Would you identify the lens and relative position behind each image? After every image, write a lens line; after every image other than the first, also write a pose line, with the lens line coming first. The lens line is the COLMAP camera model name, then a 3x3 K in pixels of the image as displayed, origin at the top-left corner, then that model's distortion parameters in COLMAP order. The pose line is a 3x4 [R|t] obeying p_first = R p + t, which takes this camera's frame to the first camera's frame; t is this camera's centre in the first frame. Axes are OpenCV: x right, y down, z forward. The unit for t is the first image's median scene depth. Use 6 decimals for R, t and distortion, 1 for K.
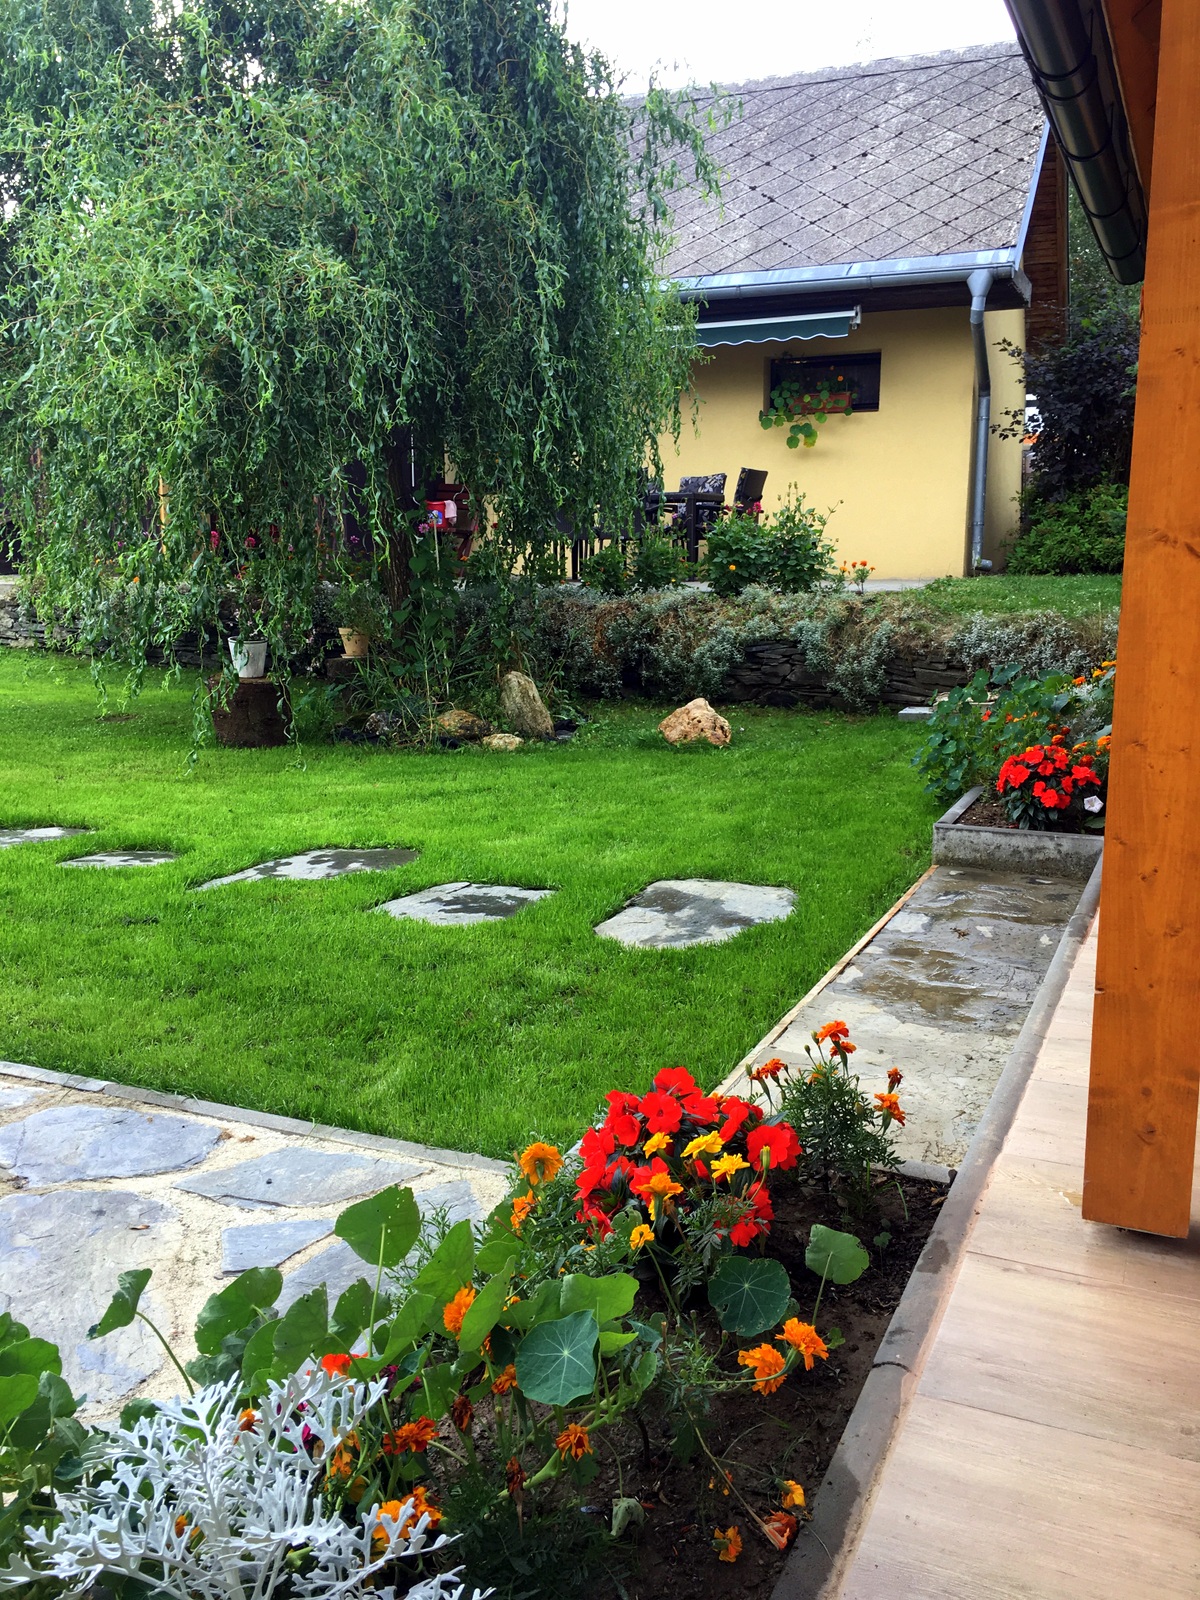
lens RADIAL K [[1374.0, 0, 596.9], [0, 1374.0, 805.1], [0, 0, 1]] dist [0.063440, -0.086674]
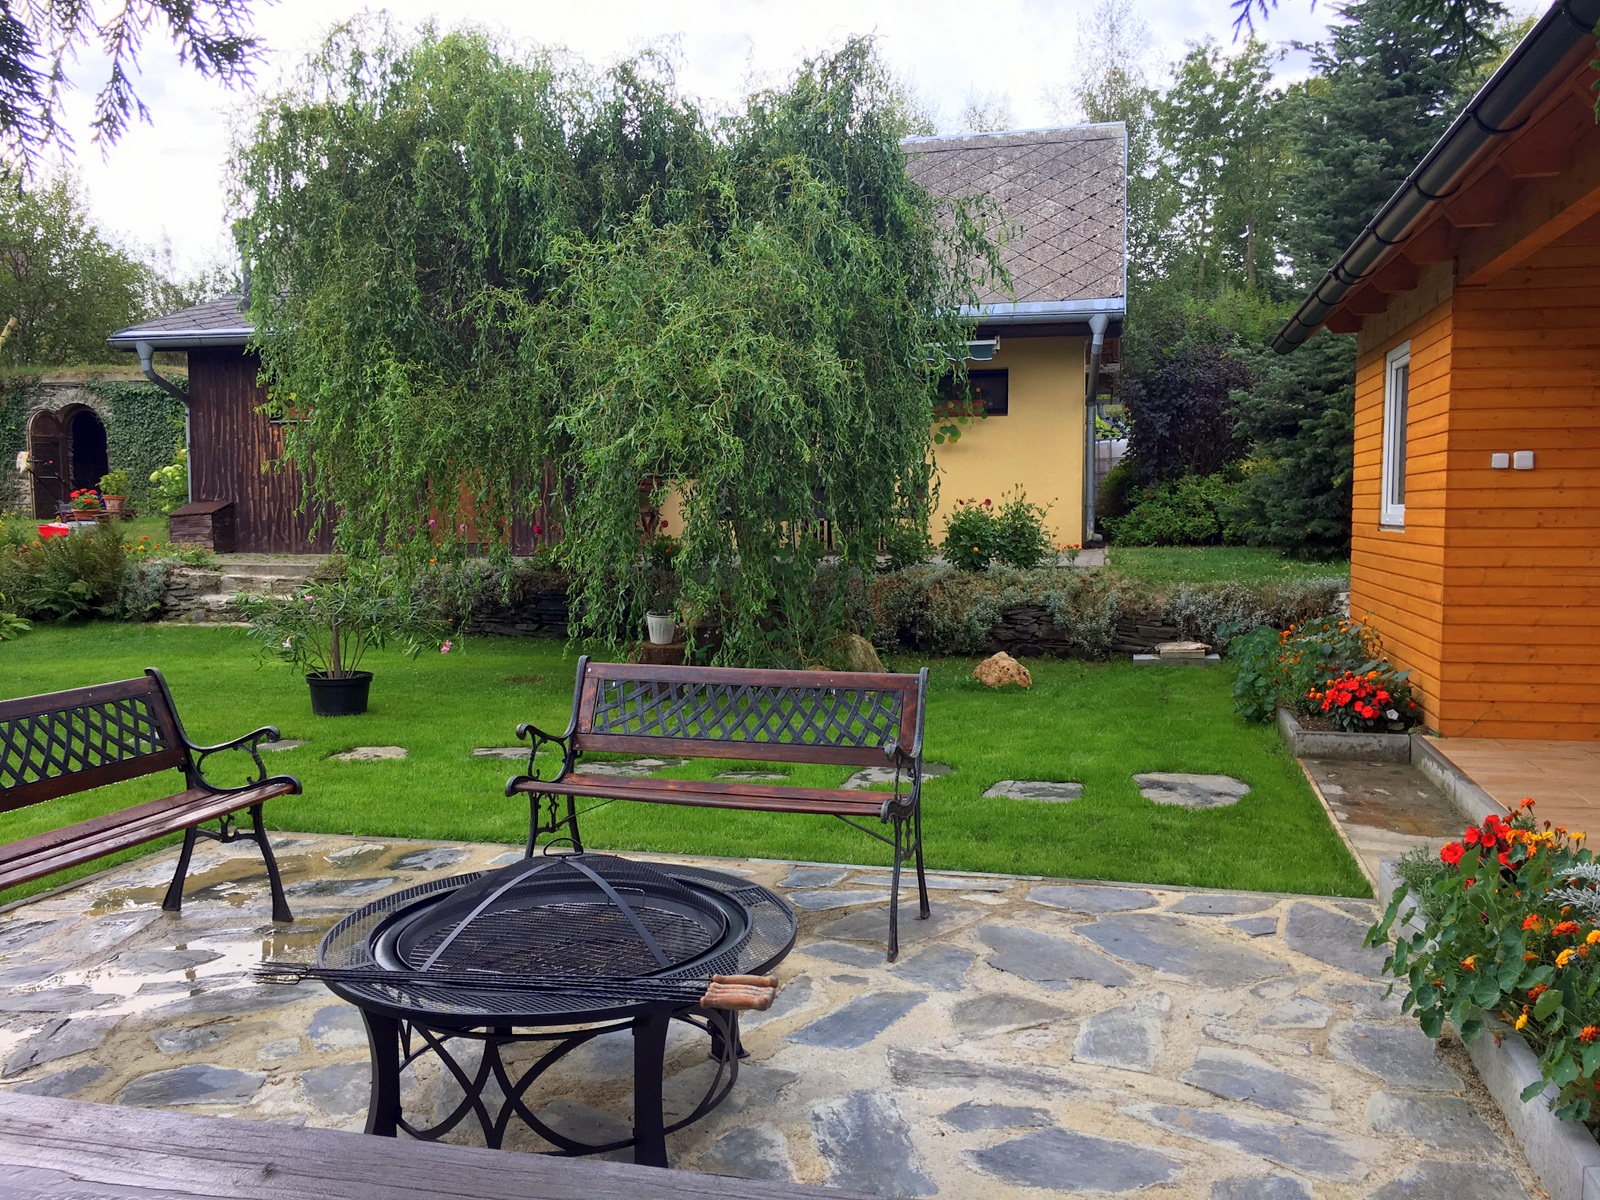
lens RADIAL K [[1374.0, 0, 803.5], [0, 1374.0, 594.9], [0, 0, 1]] dist [0.063440, -0.086674]
pose [[0.984034, -0.016210, 0.177240, -0.310833], [0.036916, 0.992776, -0.114159, 0.010395], [-0.174109, 0.118879, 0.977524, -0.233761]]
